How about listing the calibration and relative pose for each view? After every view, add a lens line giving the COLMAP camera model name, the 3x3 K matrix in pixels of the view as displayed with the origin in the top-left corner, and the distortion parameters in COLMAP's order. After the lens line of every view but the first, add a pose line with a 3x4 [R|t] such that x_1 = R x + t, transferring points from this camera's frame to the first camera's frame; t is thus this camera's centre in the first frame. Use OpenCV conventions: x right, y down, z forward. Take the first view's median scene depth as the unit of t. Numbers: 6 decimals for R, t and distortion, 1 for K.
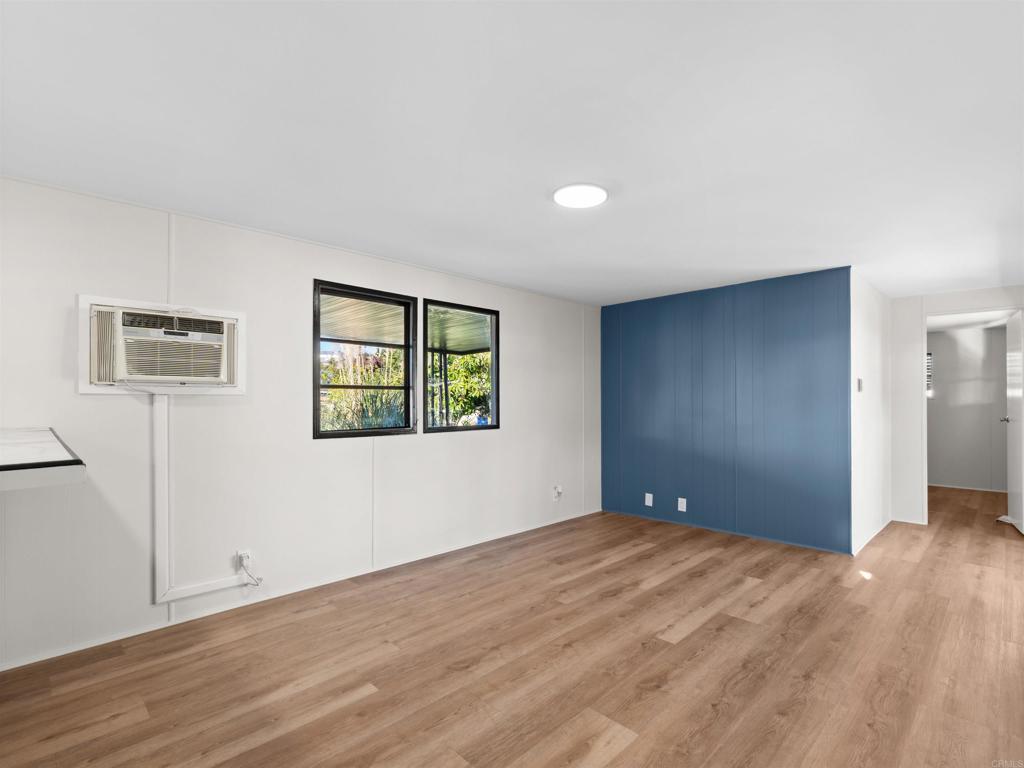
lens RADIAL K [[496.3, 0, 512.7], [0, 496.3, 393.5], [0, 0, 1]] dist [-0.000482, 0.000280]
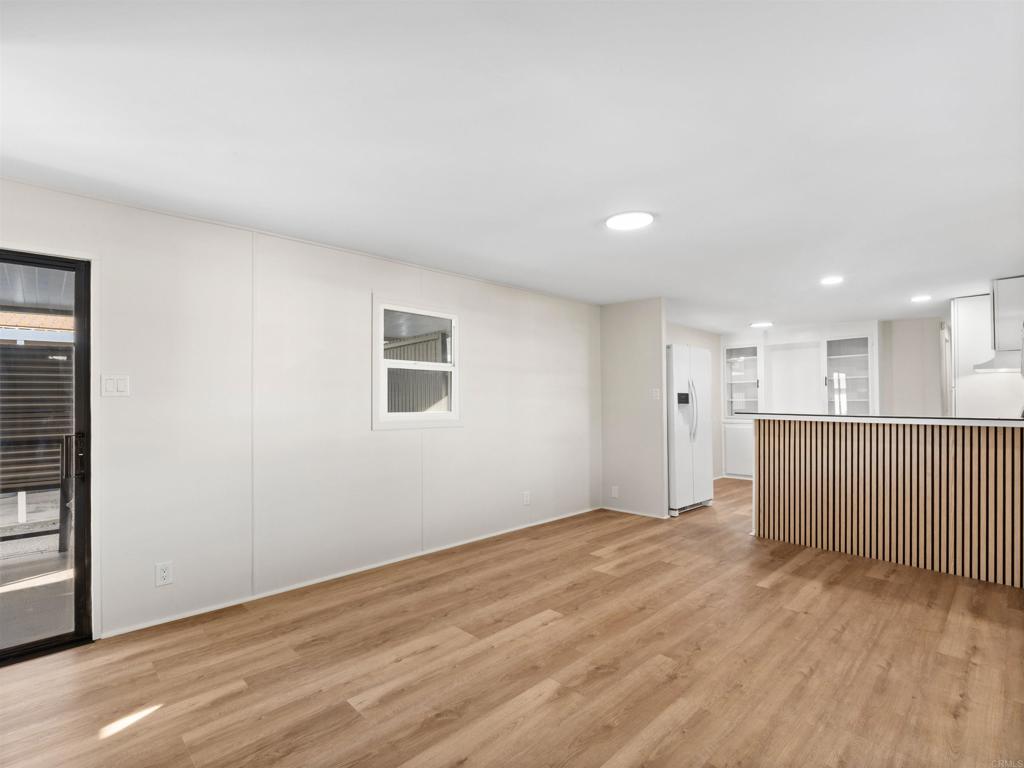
lens RADIAL K [[496.3, 0, 511.6], [0, 496.3, 393.3], [0, 0, 1]] dist [-0.000482, 0.000280]
pose [[-0.999997, 0.002223, 0.001303, 0.376595], [0.002192, 0.999715, -0.023762, 0.027736], [-0.001355, -0.023759, -0.999717, 1.980290]]
